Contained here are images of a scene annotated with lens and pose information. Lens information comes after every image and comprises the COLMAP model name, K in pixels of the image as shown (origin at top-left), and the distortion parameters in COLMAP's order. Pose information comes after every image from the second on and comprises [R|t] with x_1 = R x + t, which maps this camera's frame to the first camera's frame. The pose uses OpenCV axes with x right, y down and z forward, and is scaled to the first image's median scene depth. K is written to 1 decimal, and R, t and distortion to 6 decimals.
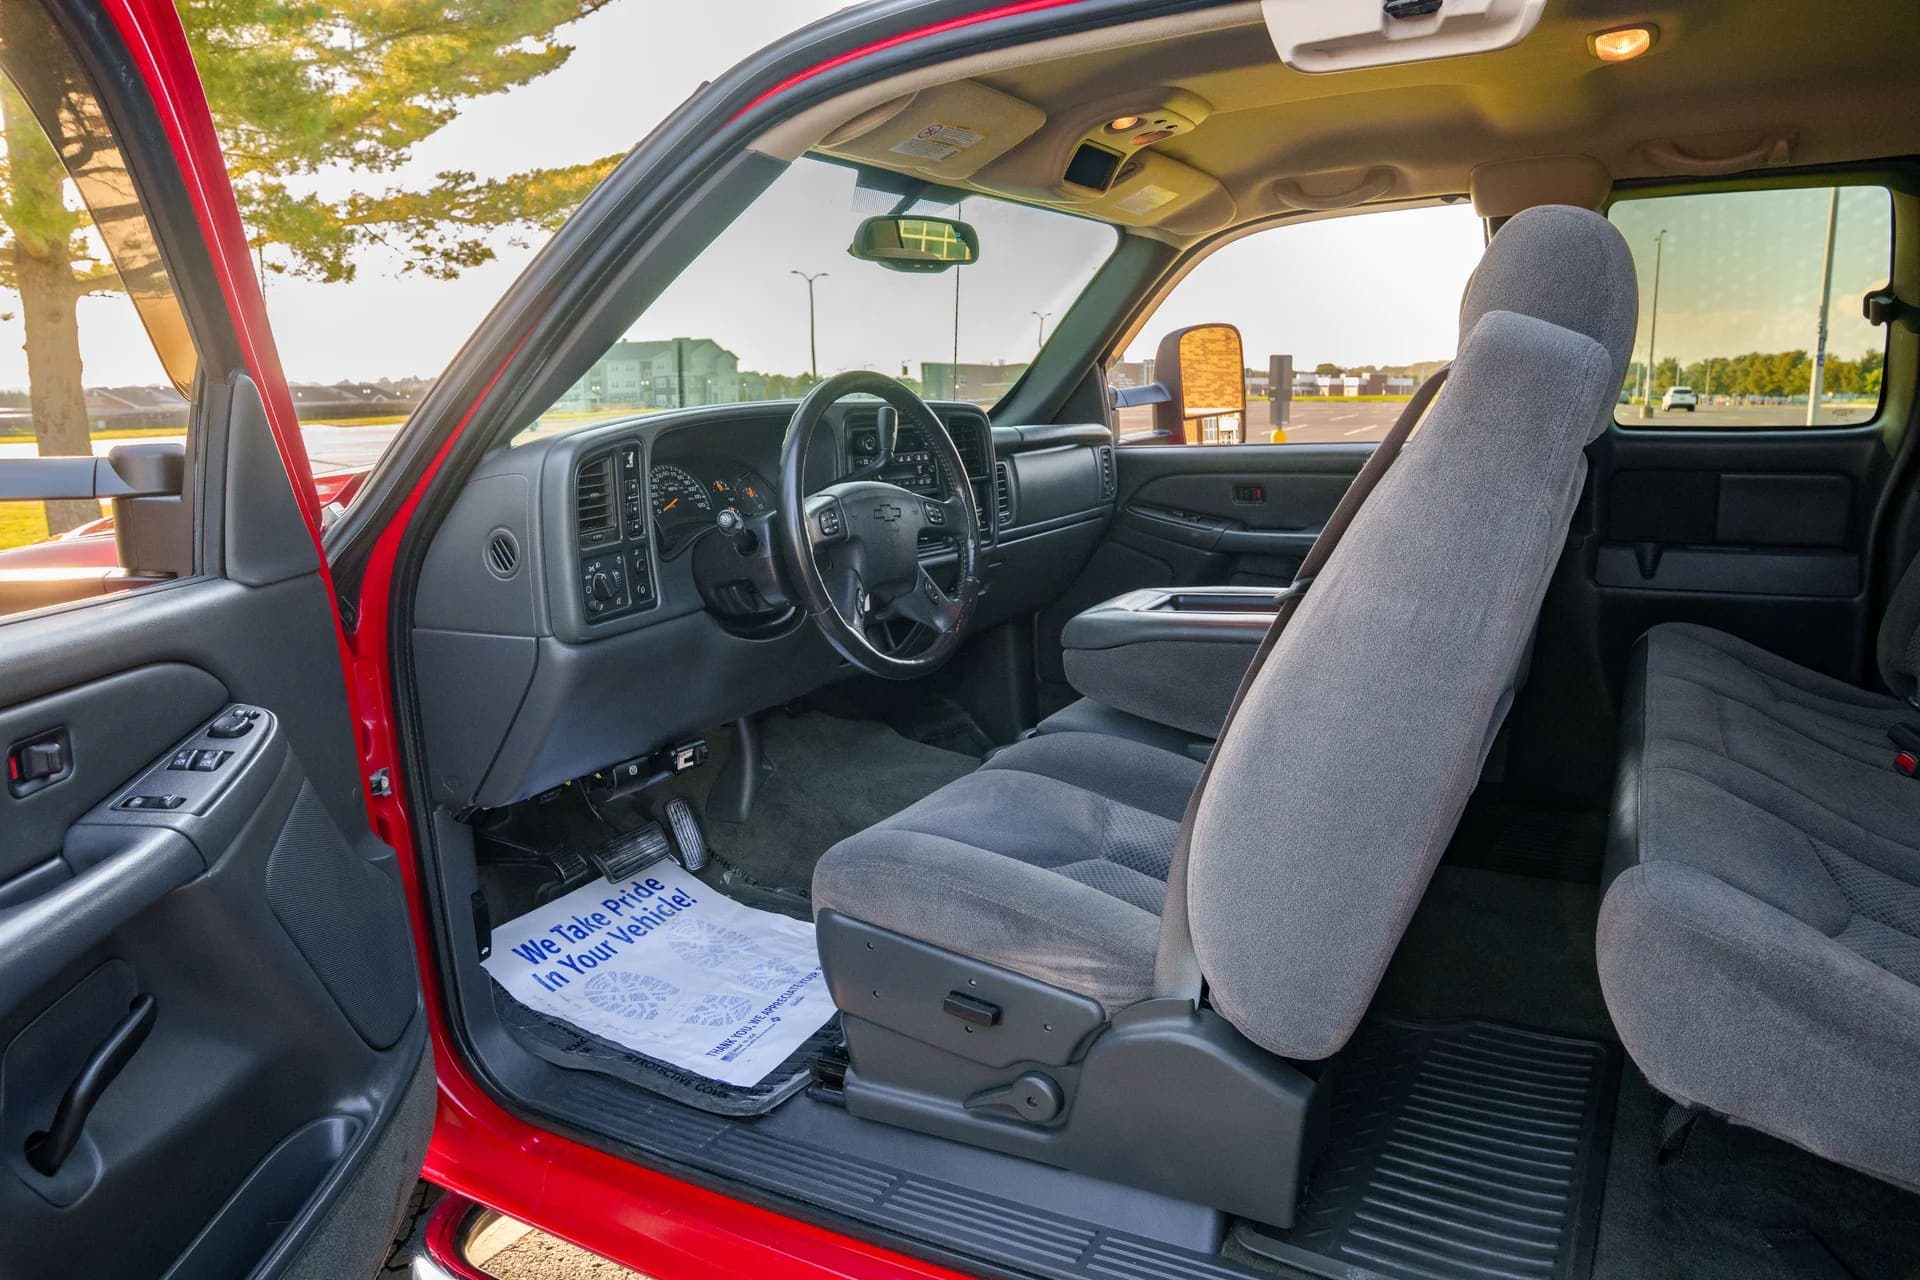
lens RADIAL K [[1318.2, 0, 955.6], [0, 1318.2, 617.6], [0, 0, 1]] dist [-0.161759, 0.111432]
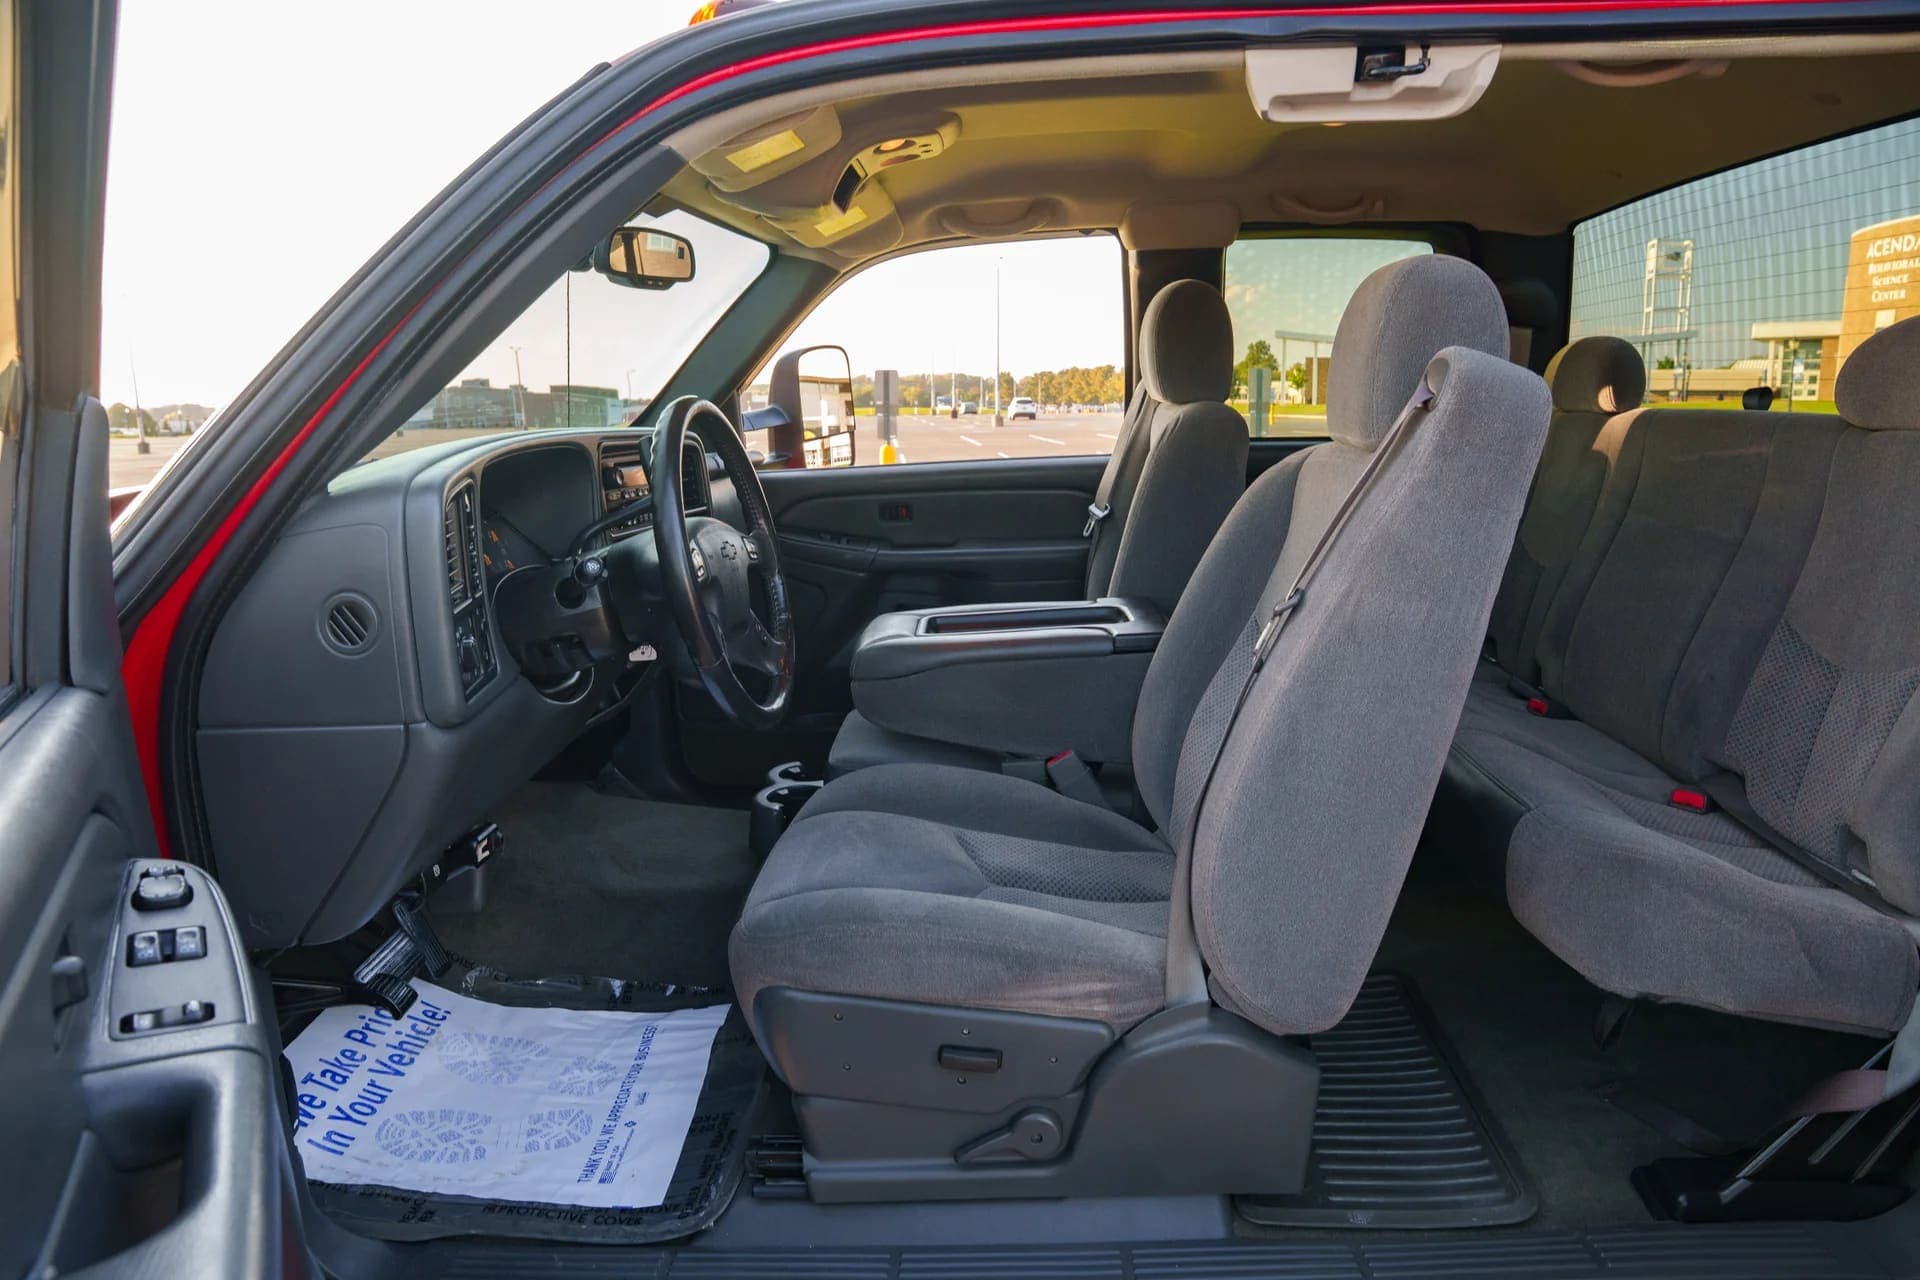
lens RADIAL K [[1318.2, 0, 955.6], [0, 1318.2, 617.6], [0, 0, 1]] dist [-0.161759, 0.111432]
pose [[0.891442, -0.073625, 0.447114, -0.322576], [0.080156, 0.996773, 0.004324, -0.023830], [-0.445989, 0.031985, 0.894467, 0.109252]]
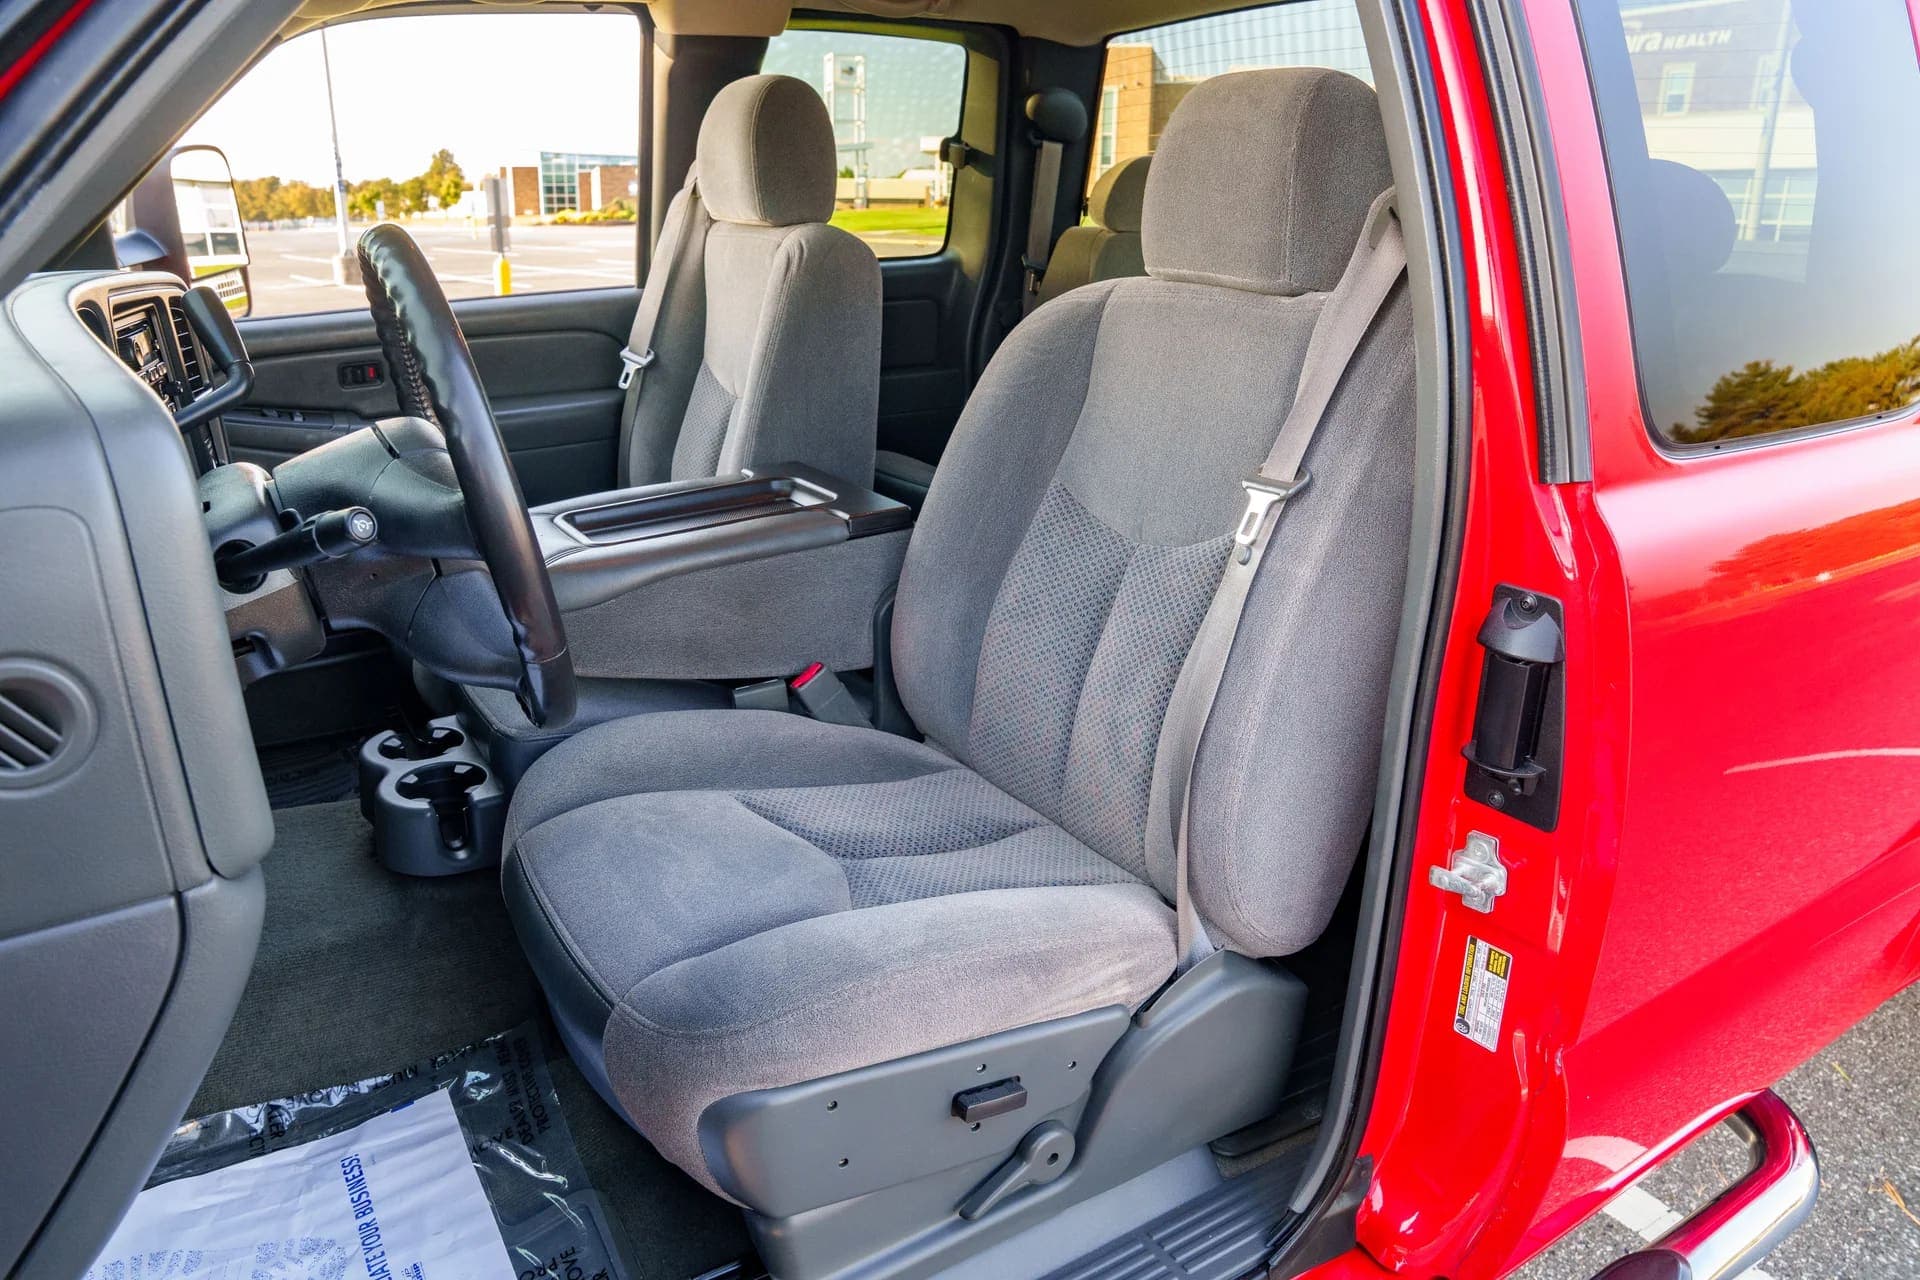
lens RADIAL K [[1318.2, 0, 955.6], [0, 1318.2, 617.6], [0, 0, 1]] dist [-0.161759, 0.111432]
pose [[0.491792, -0.247849, 0.834692, -0.446070], [0.136665, 0.968722, 0.207125, -0.103506], [-0.859920, 0.012211, 0.510282, 0.508338]]
